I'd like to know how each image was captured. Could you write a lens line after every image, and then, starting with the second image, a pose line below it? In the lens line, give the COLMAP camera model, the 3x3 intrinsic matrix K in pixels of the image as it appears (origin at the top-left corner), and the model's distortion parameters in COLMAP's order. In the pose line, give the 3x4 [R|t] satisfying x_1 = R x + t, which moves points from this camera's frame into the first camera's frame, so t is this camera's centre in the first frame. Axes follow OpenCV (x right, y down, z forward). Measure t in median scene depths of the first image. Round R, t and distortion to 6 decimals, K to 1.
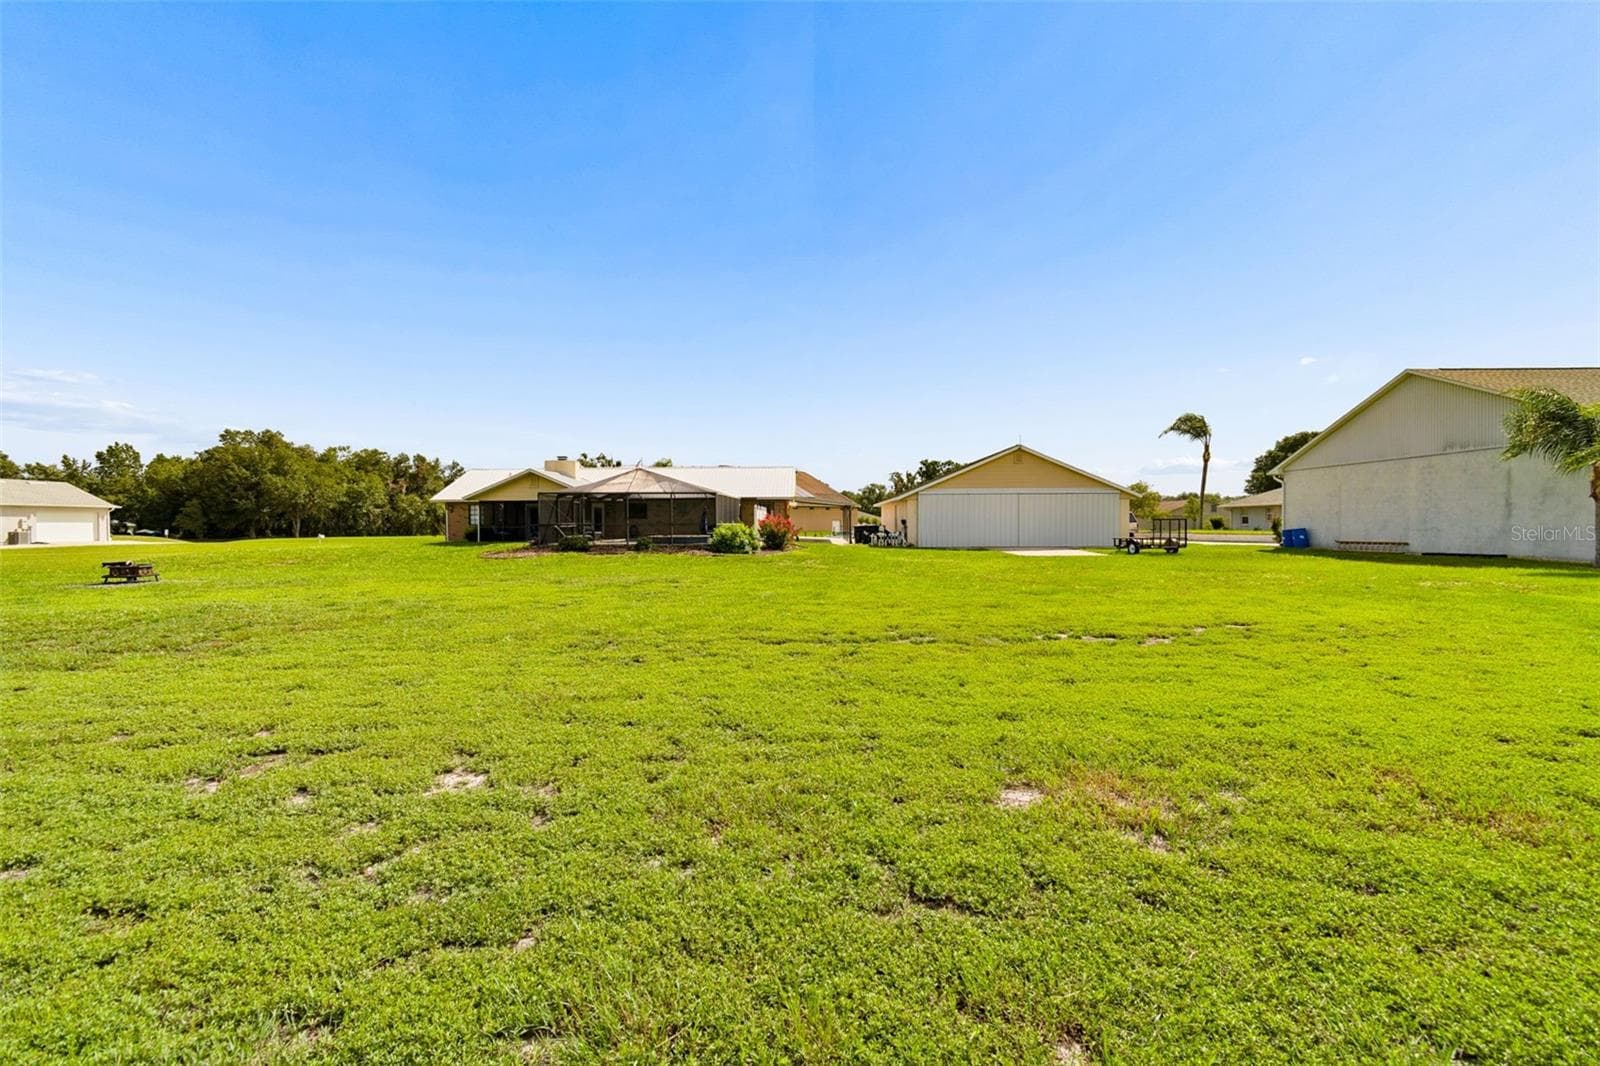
lens RADIAL K [[706.9, 0, 804.9], [0, 706.9, 532.9], [0, 0, 1]] dist [-0.002375, -0.000176]
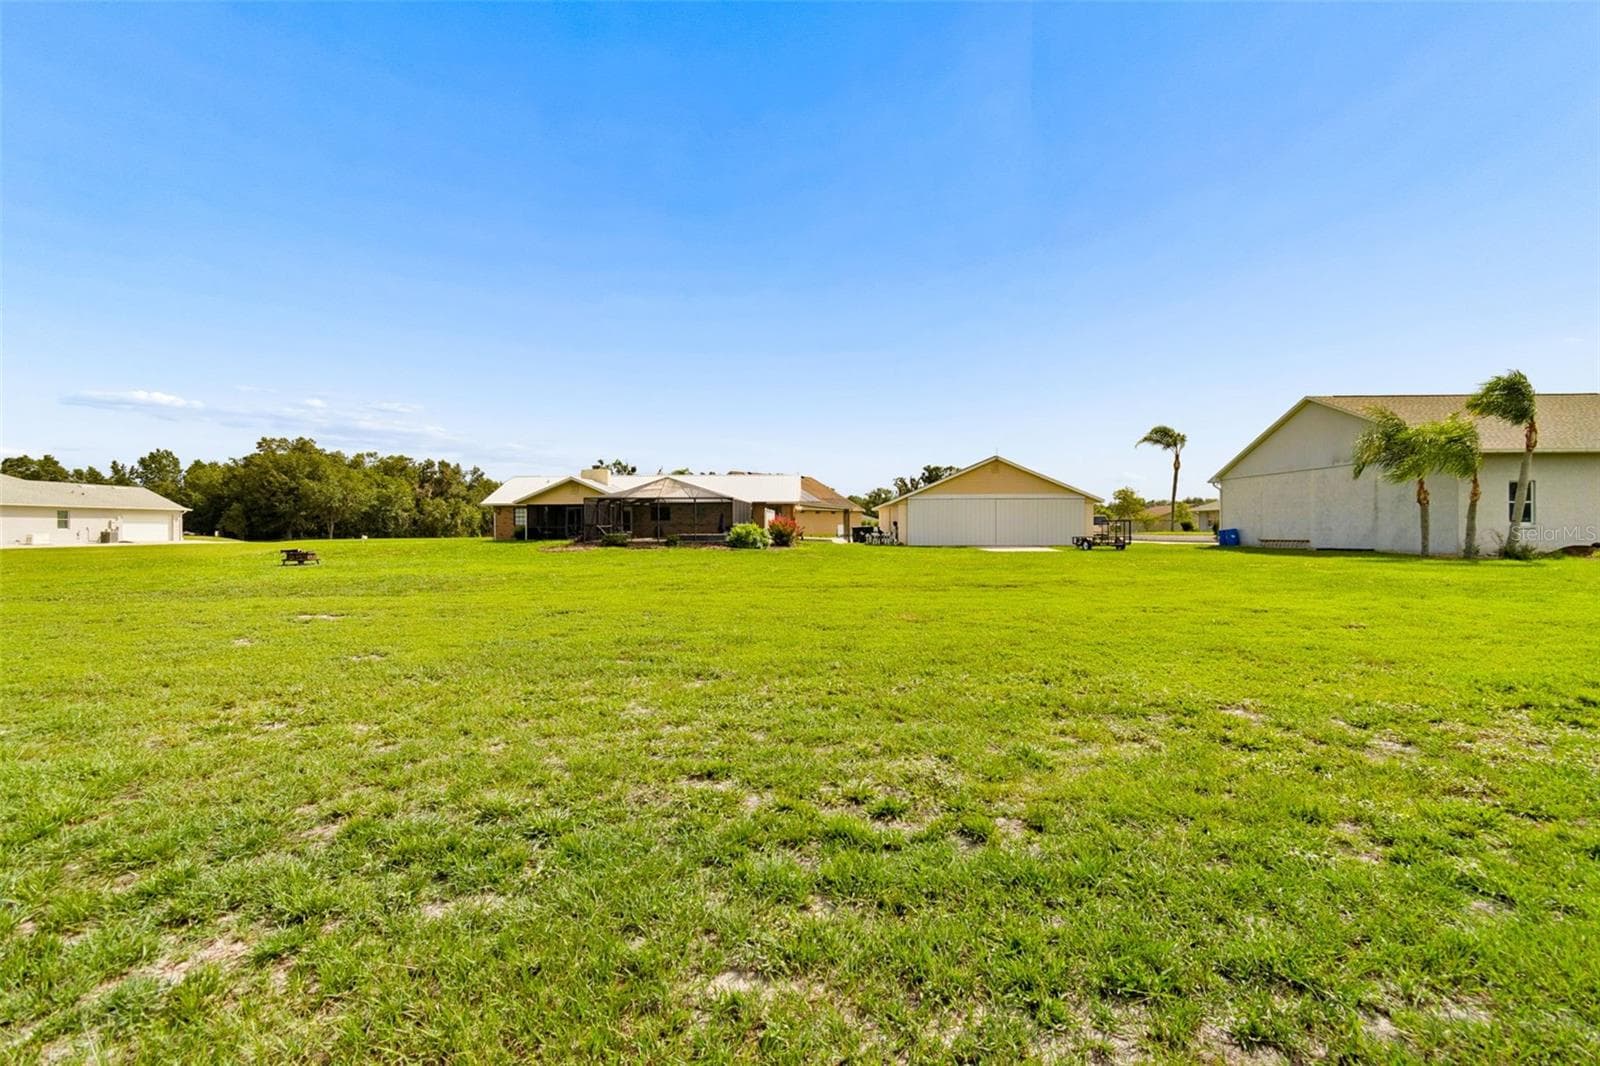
lens RADIAL K [[706.9, 0, 804.9], [0, 706.9, 532.9], [0, 0, 1]] dist [-0.002375, -0.000176]
pose [[0.999946, 0.001472, -0.010271, 0.003925], [-0.001536, 0.999980, -0.006196, 0.004665], [0.010262, 0.006211, 0.999928, -0.094439]]
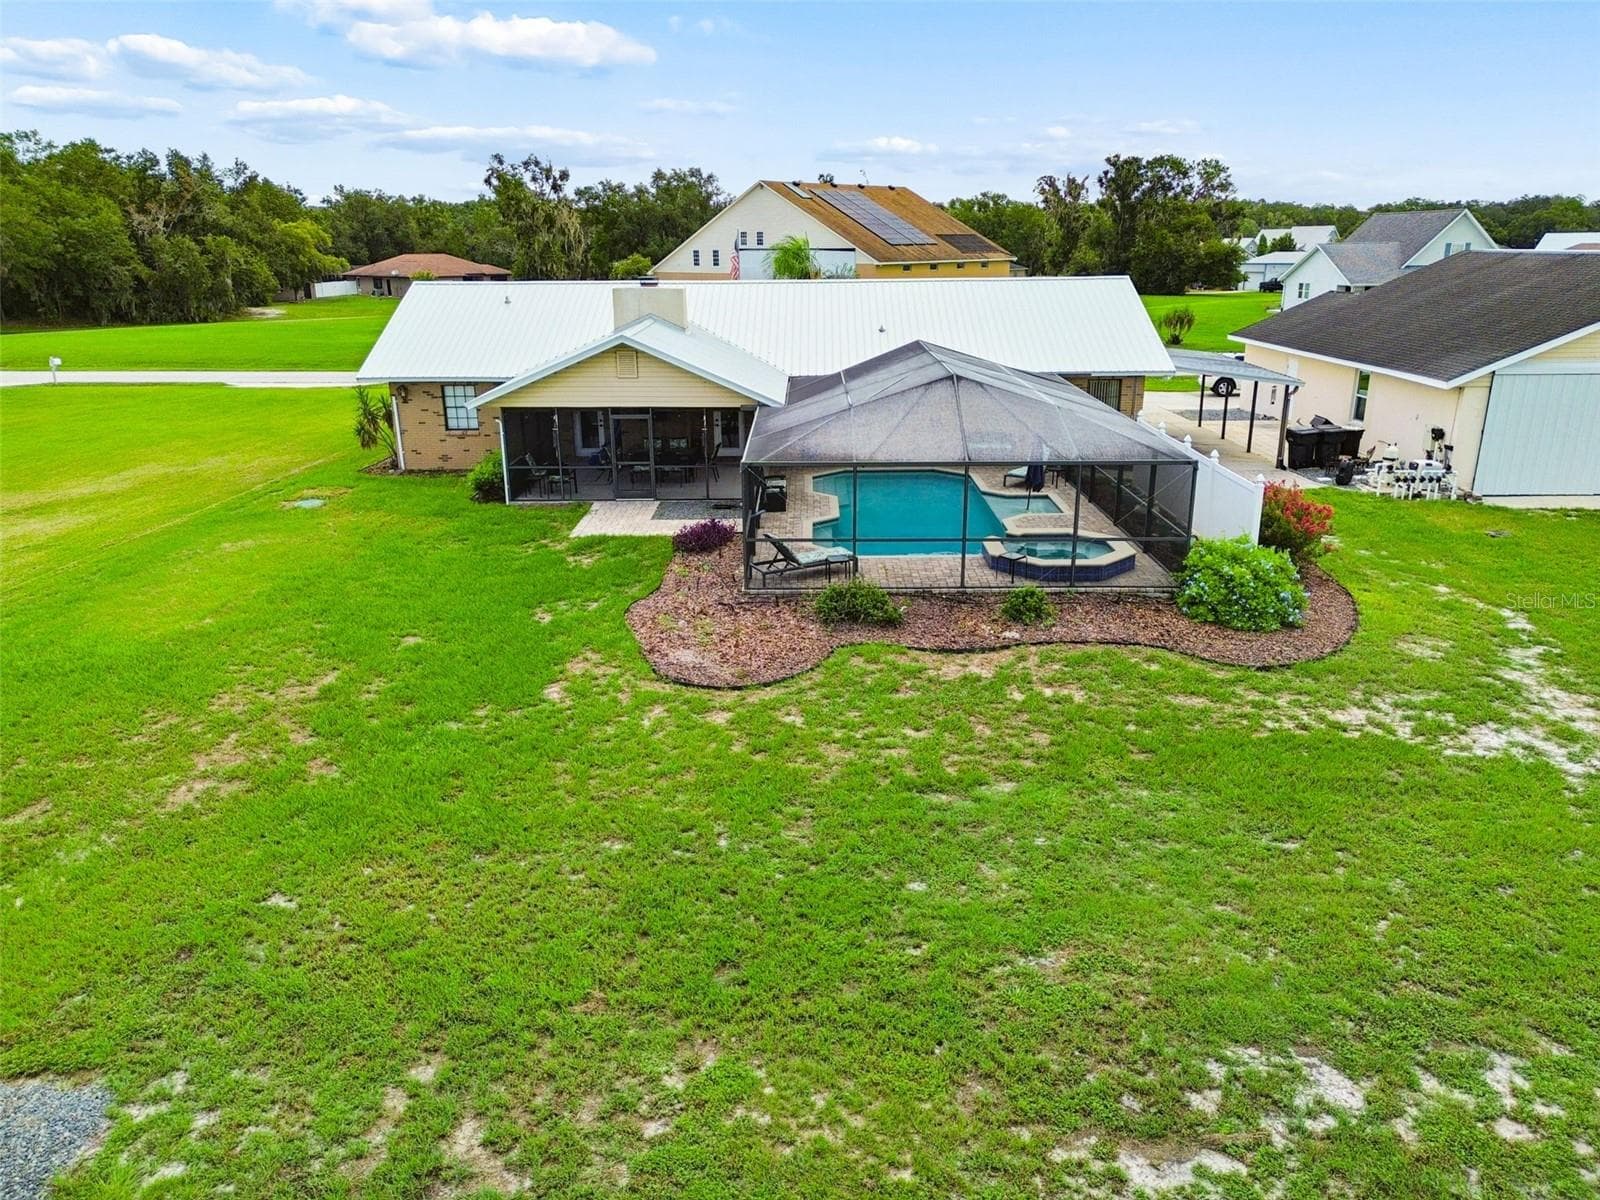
lens RADIAL K [[1135.6, 0, 801.0], [0, 1135.6, 596.5], [0, 0, 1]] dist [0.063446, -0.050219]
pose [[0.999989, -0.001059, -0.004520, -0.171563], [0.002306, 0.958353, 0.285578, -0.083732], [0.004029, -0.285585, 0.958345, 0.184483]]
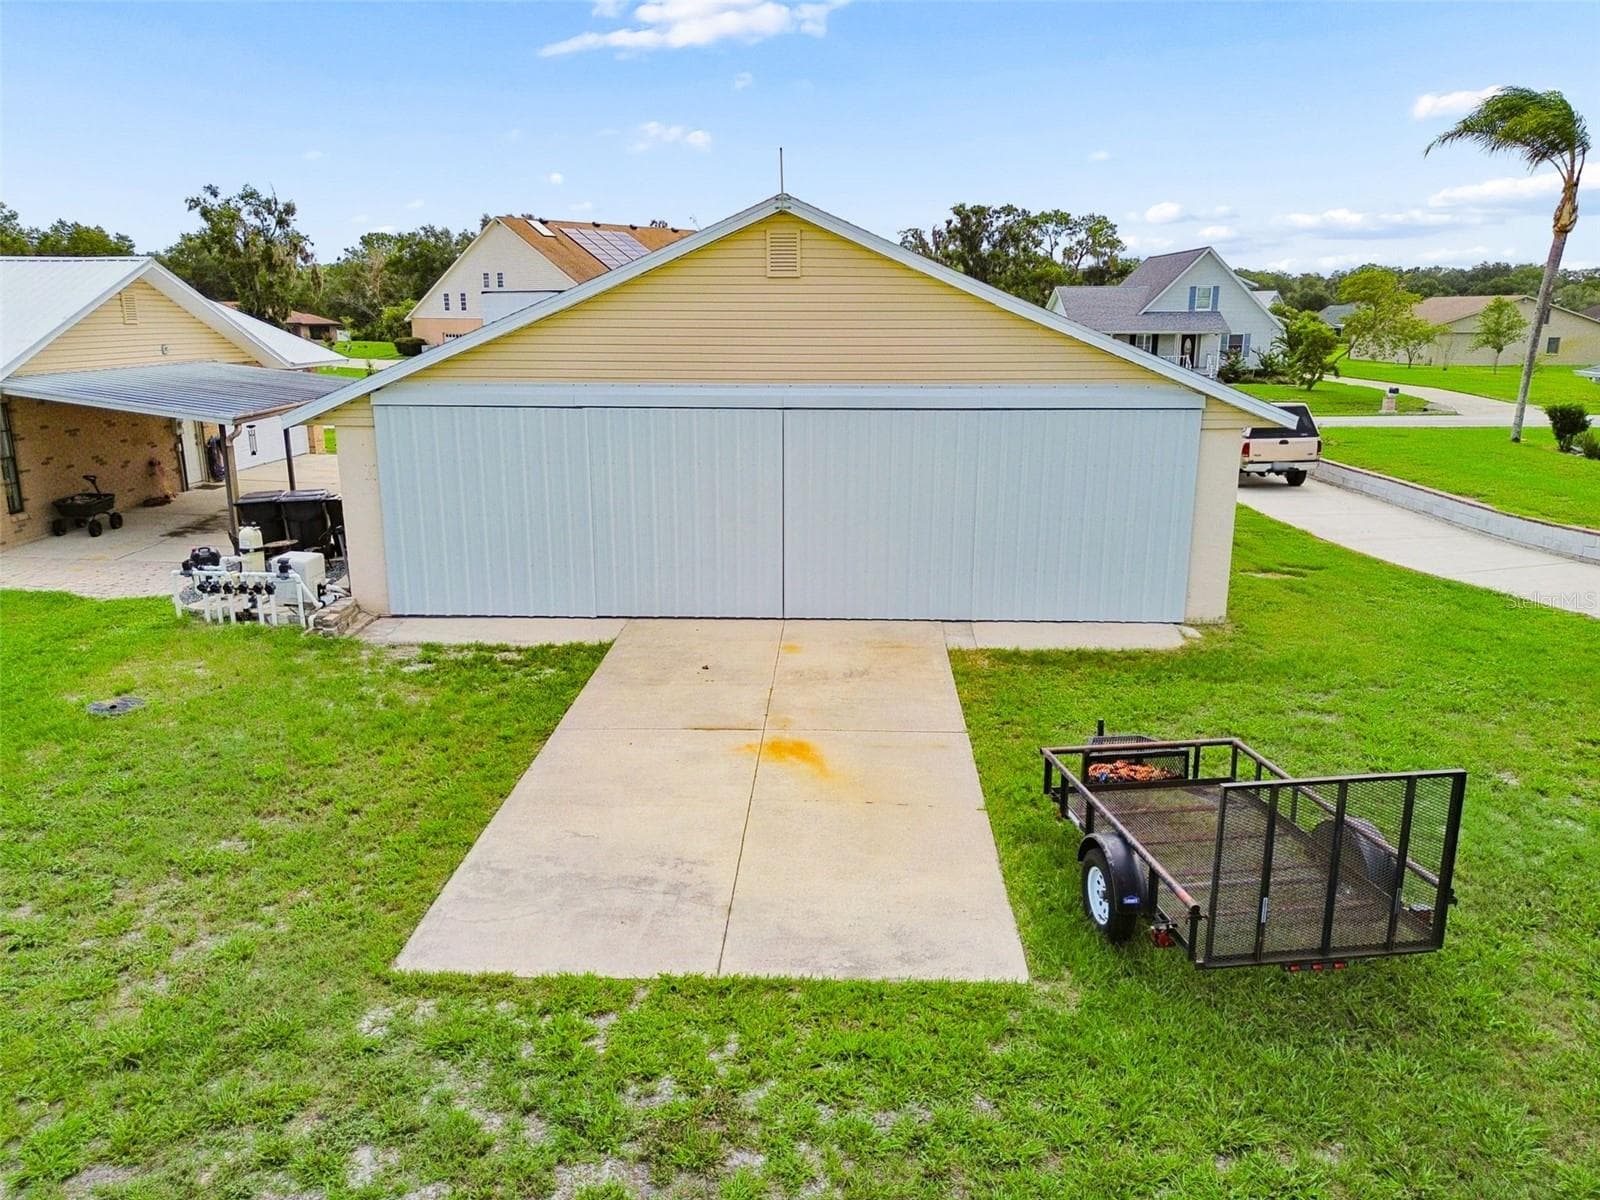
lens RADIAL K [[1135.6, 0, 801.0], [0, 1135.6, 596.5], [0, 0, 1]] dist [0.063446, -0.050219]
pose [[0.999706, 0.011449, -0.021355, 0.208686], [-0.006176, 0.972616, 0.232335, -0.054784], [0.023430, -0.232135, 0.972401, 0.394155]]
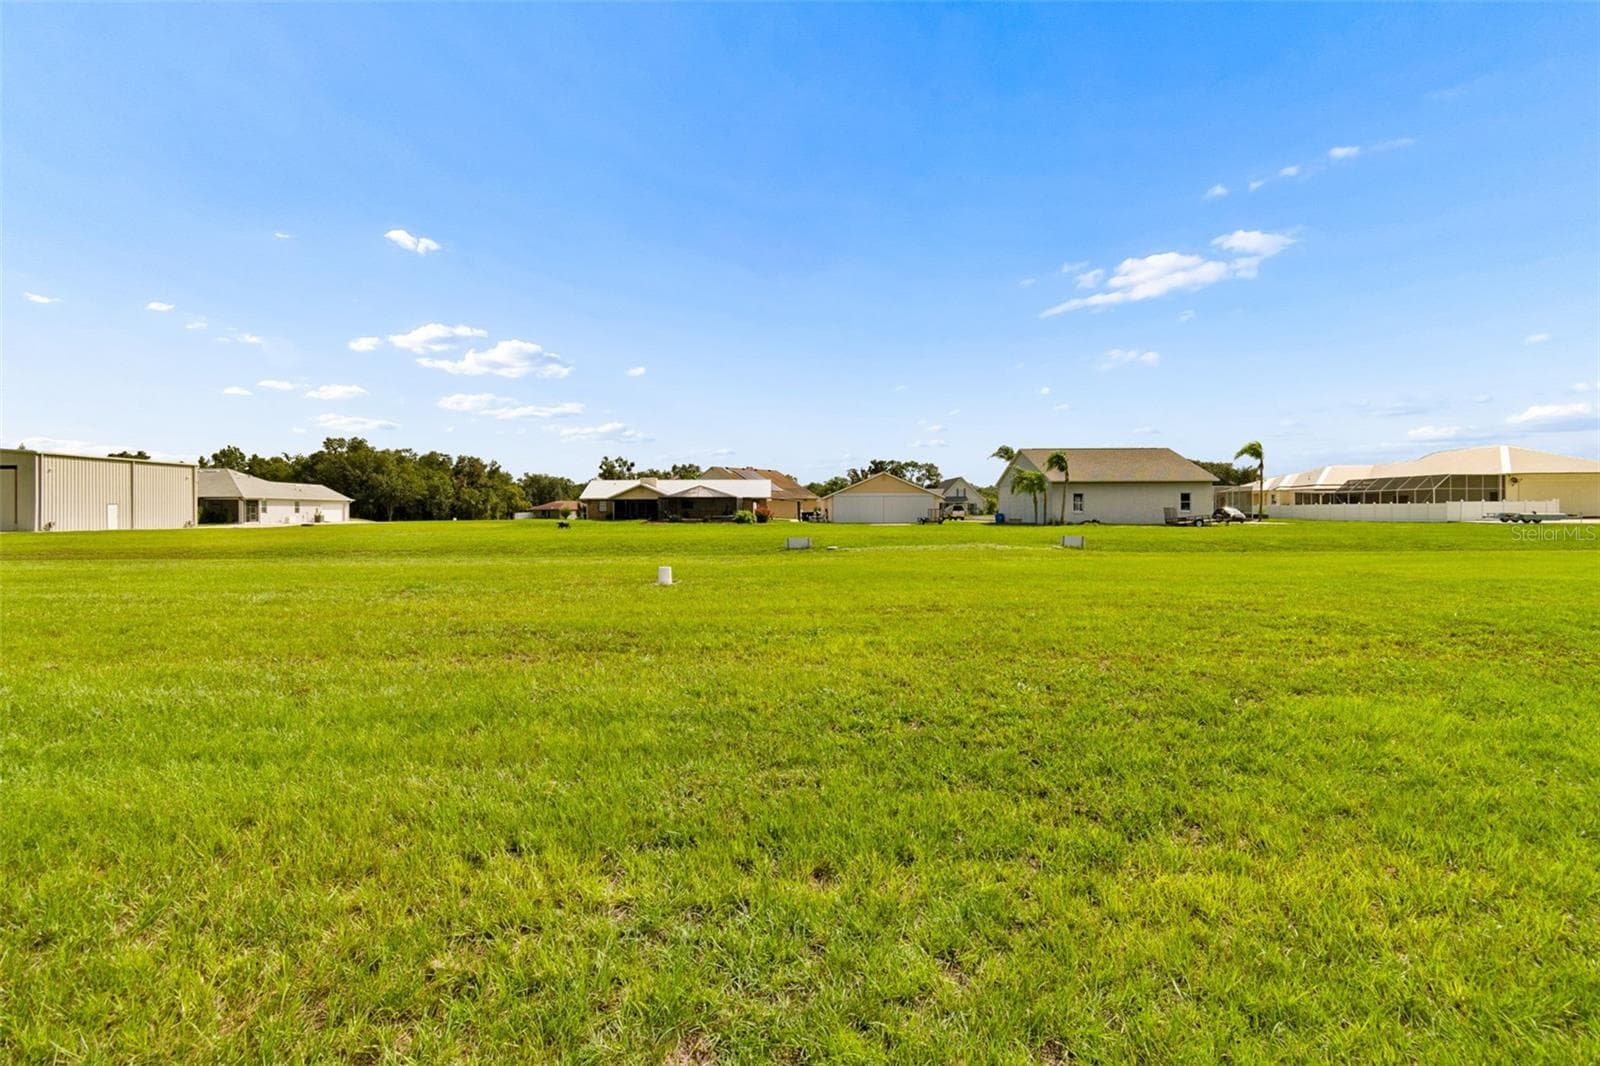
lens RADIAL K [[718.2, 0, 799.4], [0, 718.2, 518.4], [0, 0, 1]] dist [-0.004747, 0.000172]
pose [[0.999501, 0.000843, 0.031570, 0.001525], [-0.000733, 0.999994, -0.003483, 0.009969], [-0.031573, 0.003458, 0.999495, -0.664922]]
